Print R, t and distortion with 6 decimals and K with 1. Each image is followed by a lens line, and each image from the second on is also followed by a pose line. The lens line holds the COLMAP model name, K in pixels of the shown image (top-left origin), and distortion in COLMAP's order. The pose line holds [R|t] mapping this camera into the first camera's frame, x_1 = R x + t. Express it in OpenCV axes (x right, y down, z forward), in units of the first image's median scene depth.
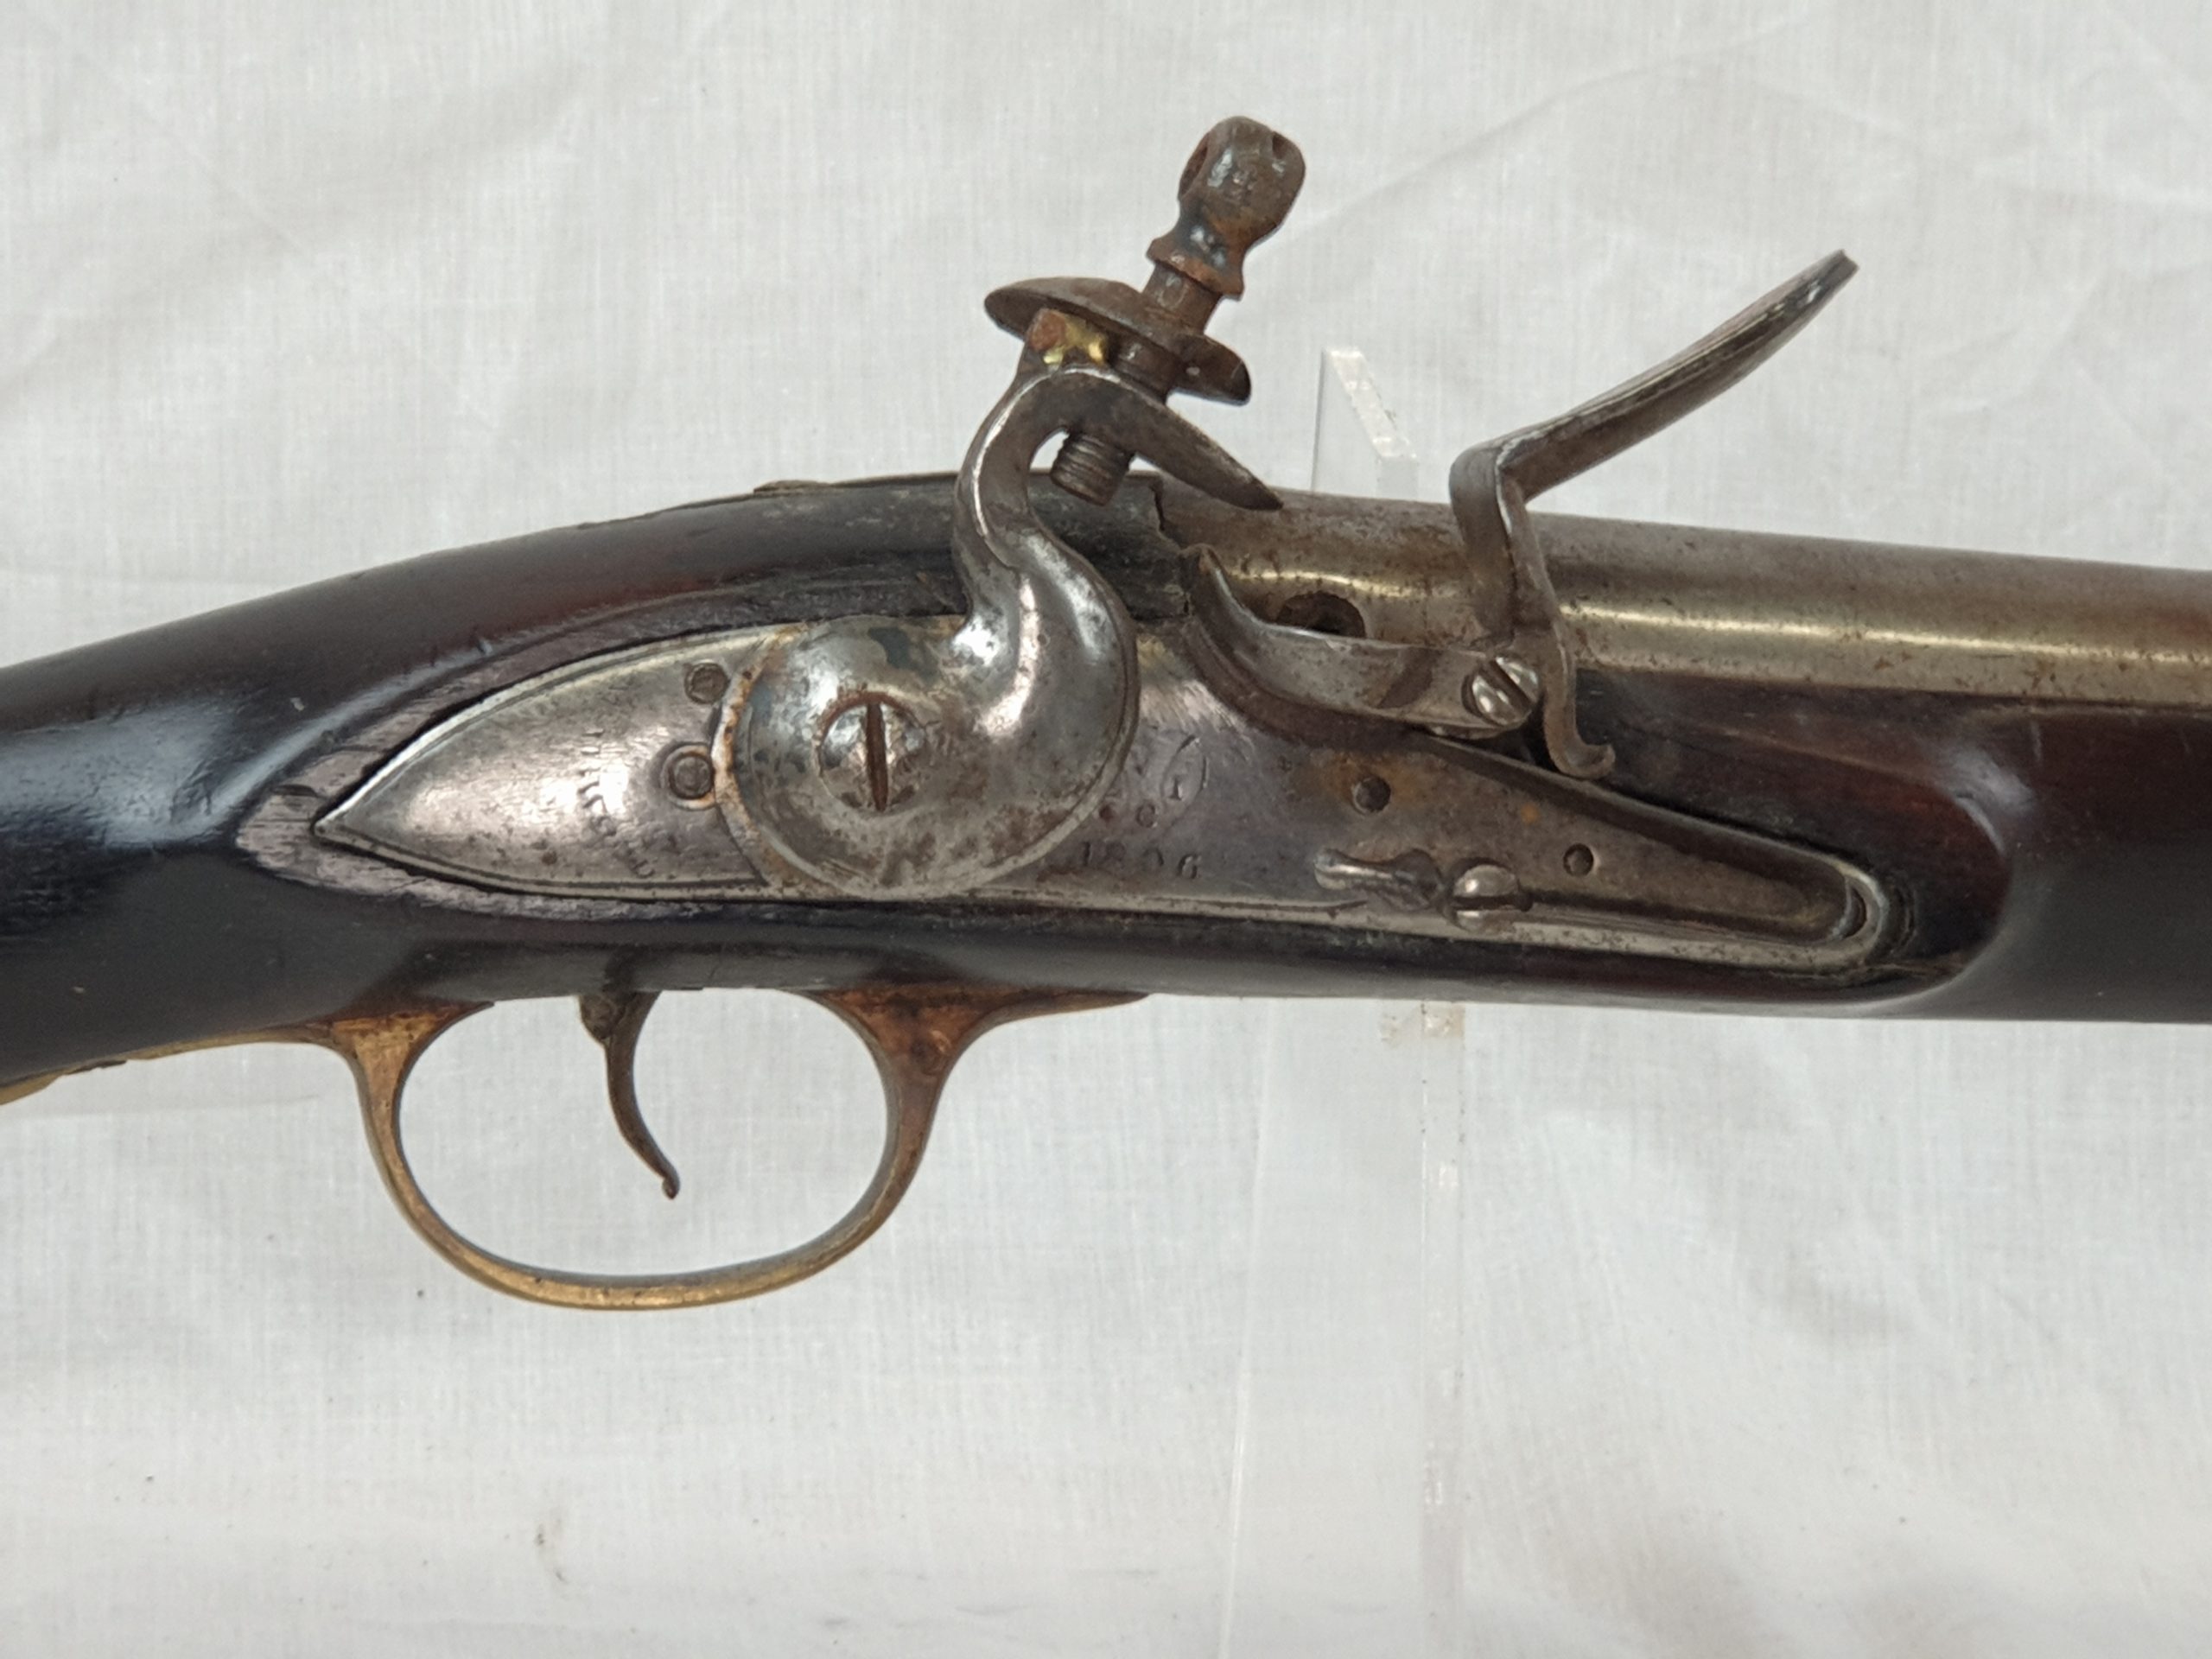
lens RADIAL K [[7124.8, 0, 920.7], [0, 7124.8, 831.9], [0, 0, 1]] dist [0.097789, 0.308304]
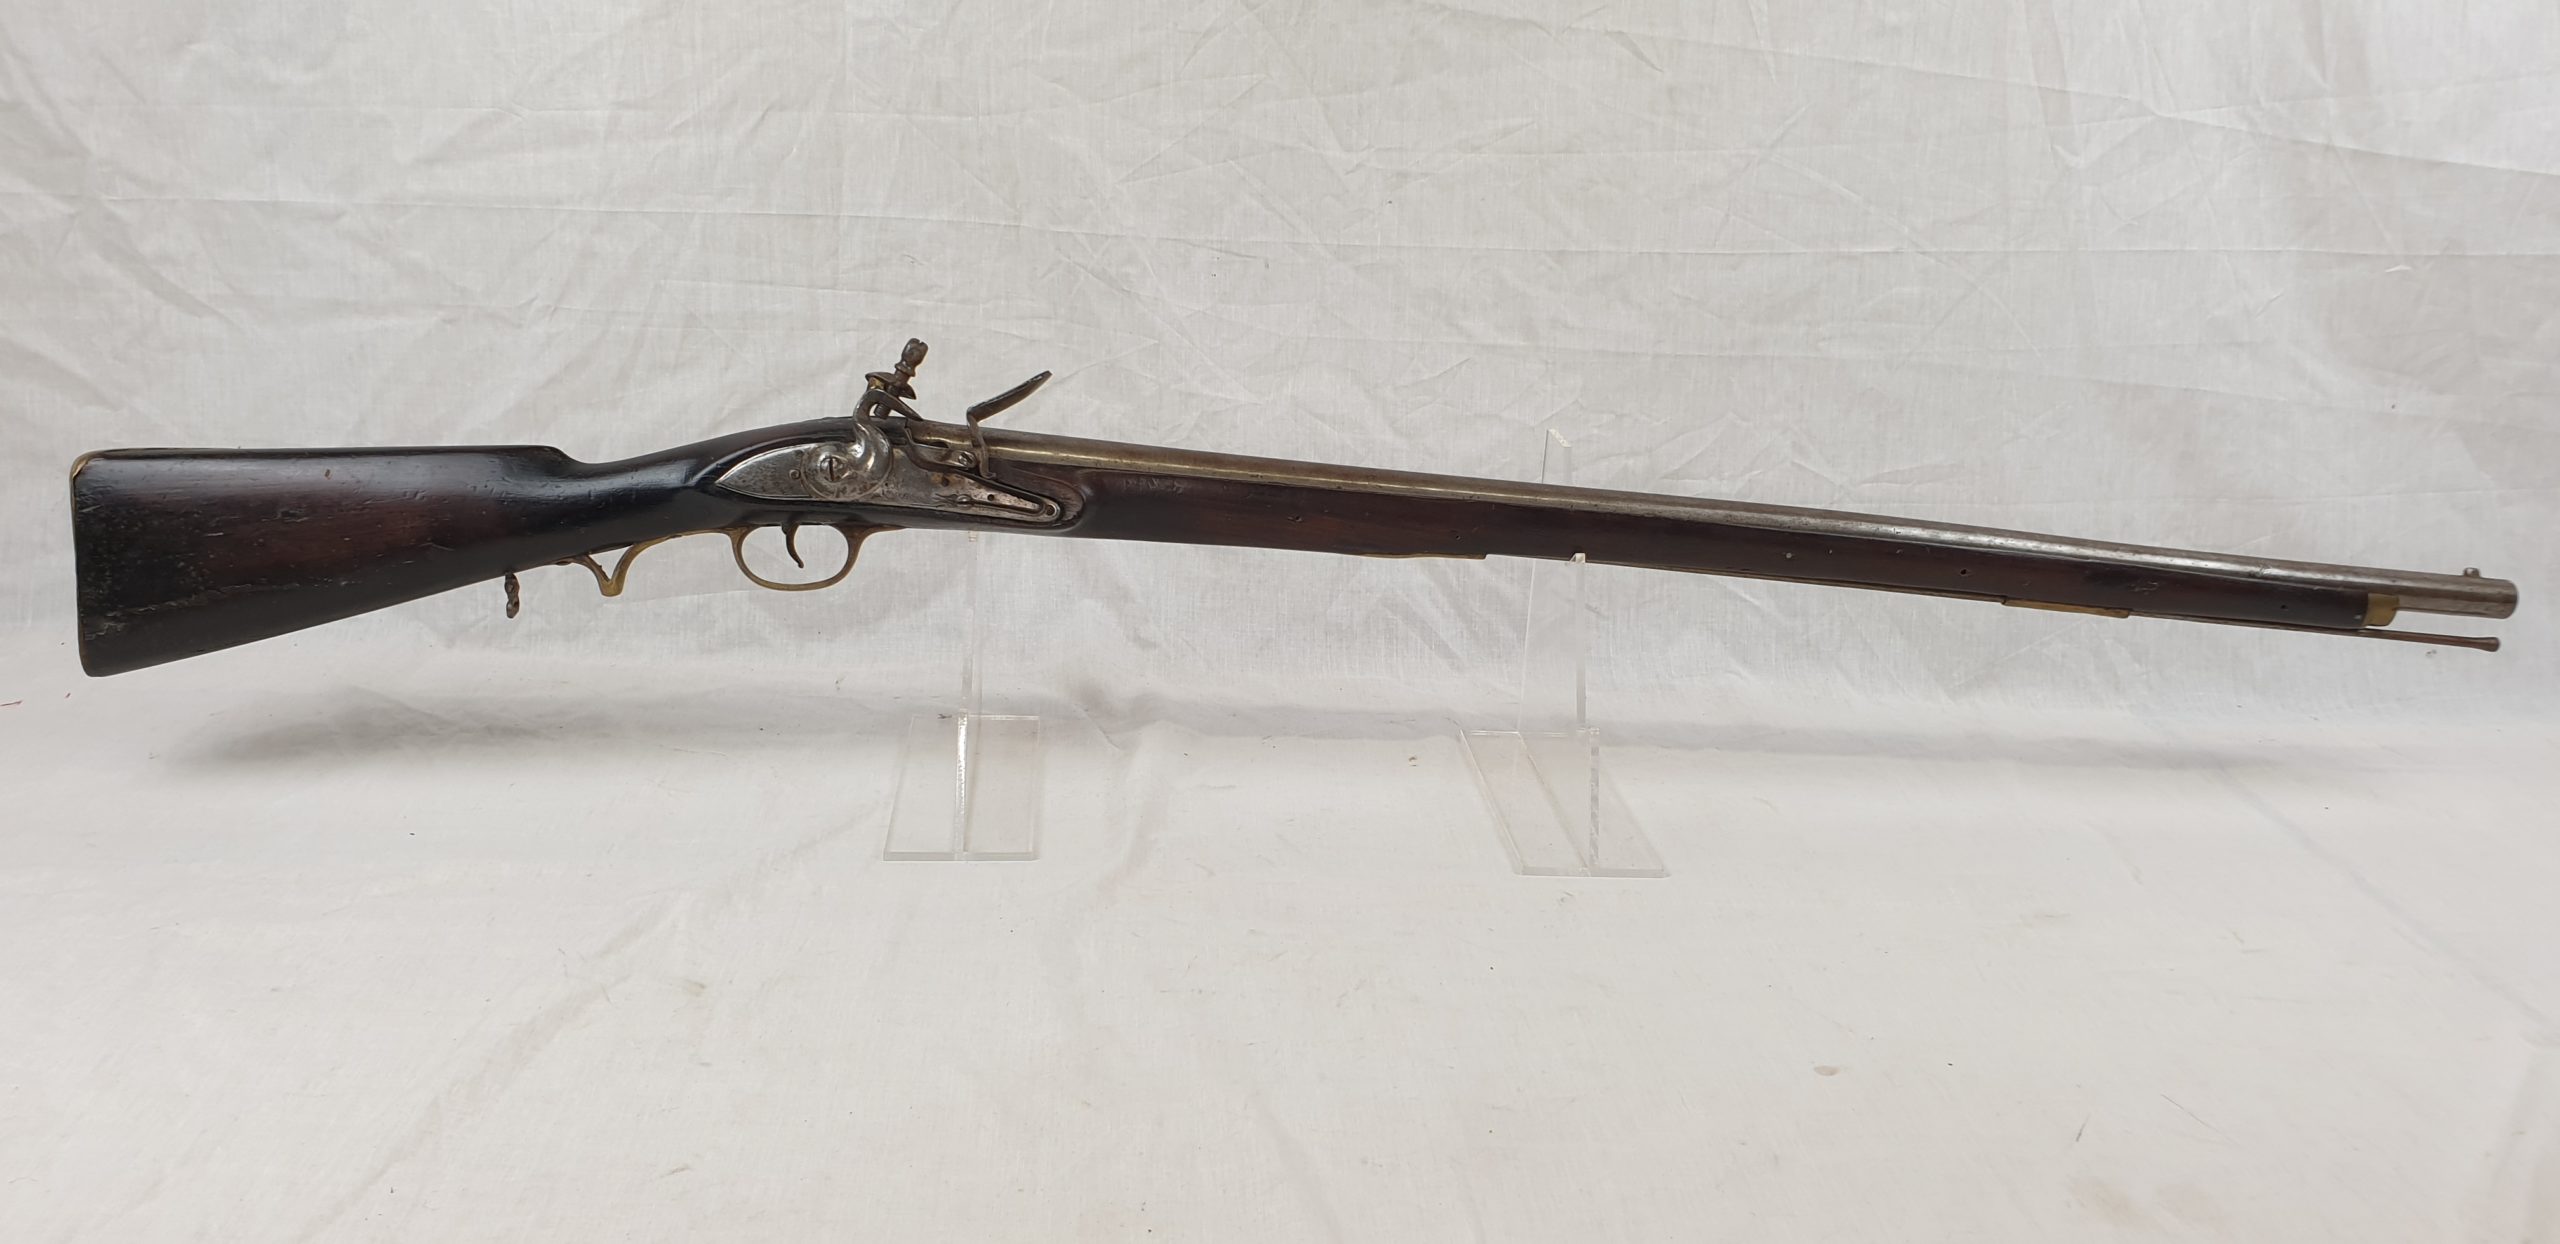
lens RADIAL K [[2004.1, 0, 1297.7], [0, 2004.1, 622.0], [0, 0, 1]] dist [0.040993, 0.003017]
pose [[0.999924, 0.011744, -0.003622, 0.301628], [-0.011896, 0.998895, -0.045460, 0.144207], [0.003084, 0.045500, 0.998960, -0.328837]]
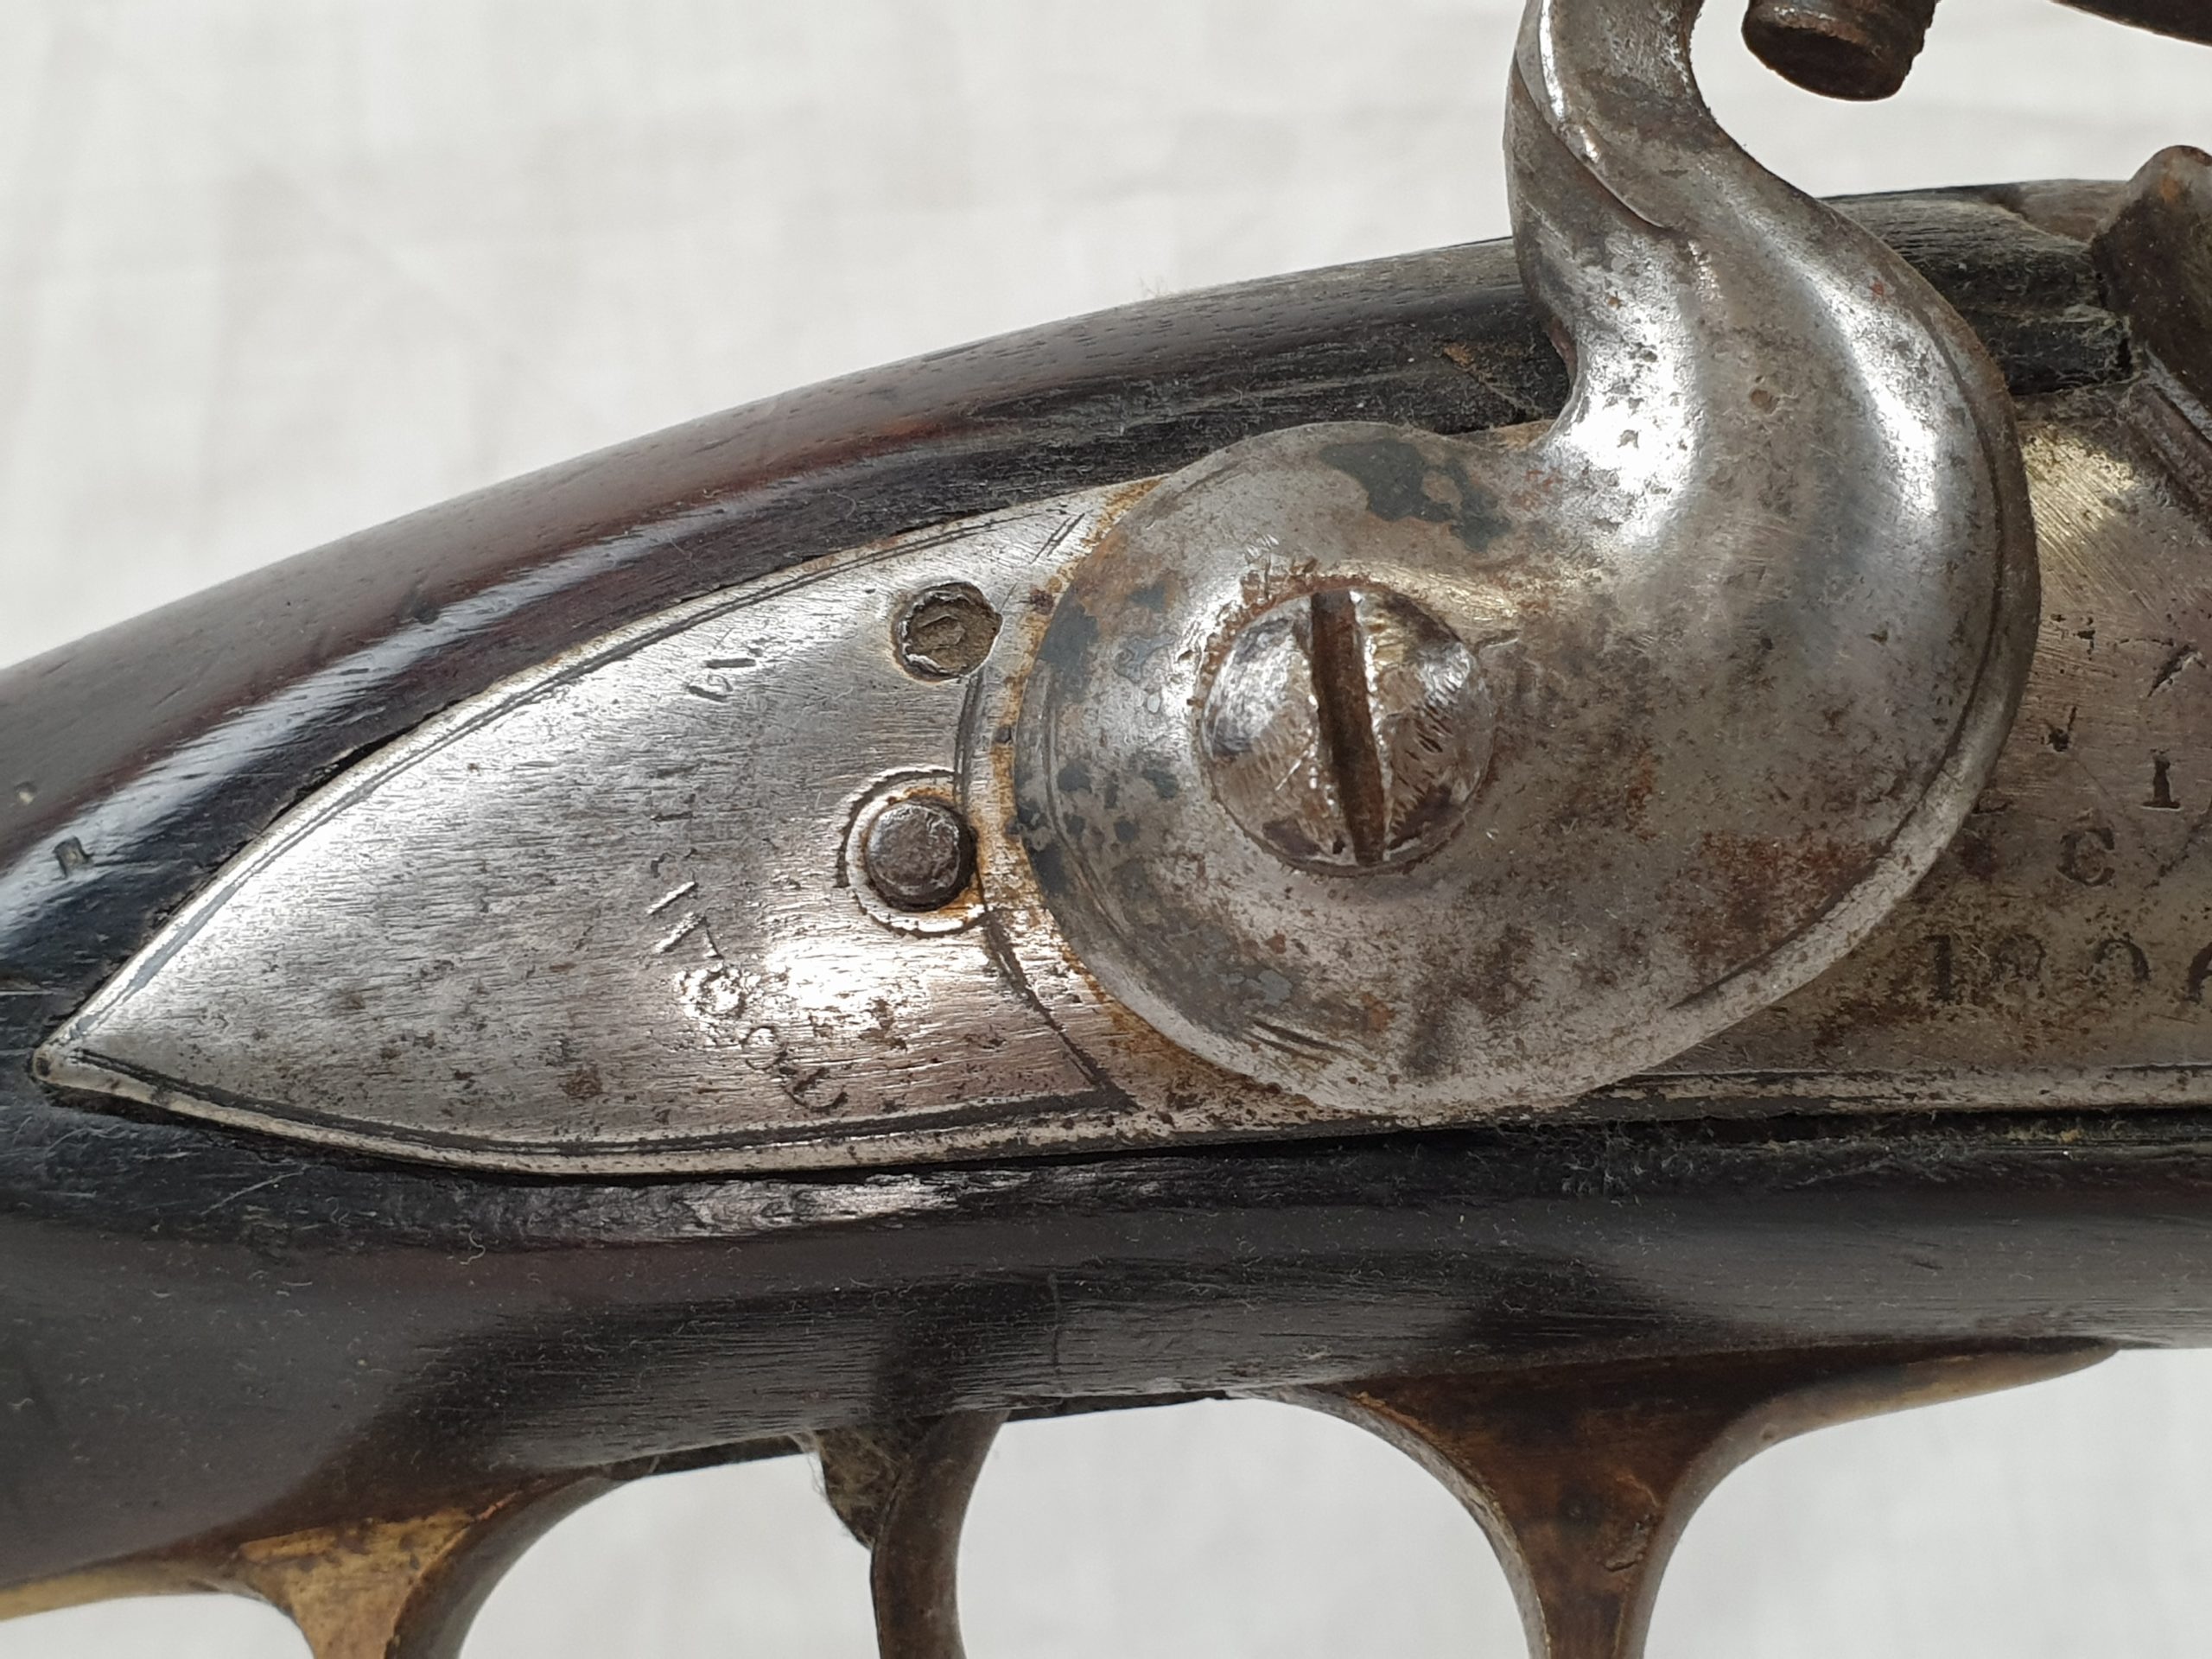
lens RADIAL K [[3399.7, 0, 1111.4], [0, 3399.7, 847.7], [0, 0, 1]] dist [0.325539, -1.649723]
pose [[0.979177, -0.104175, -0.174243, 0.012141], [0.070886, 0.979723, -0.187400, 0.028385], [0.190232, 0.171147, 0.966706, 0.794631]]
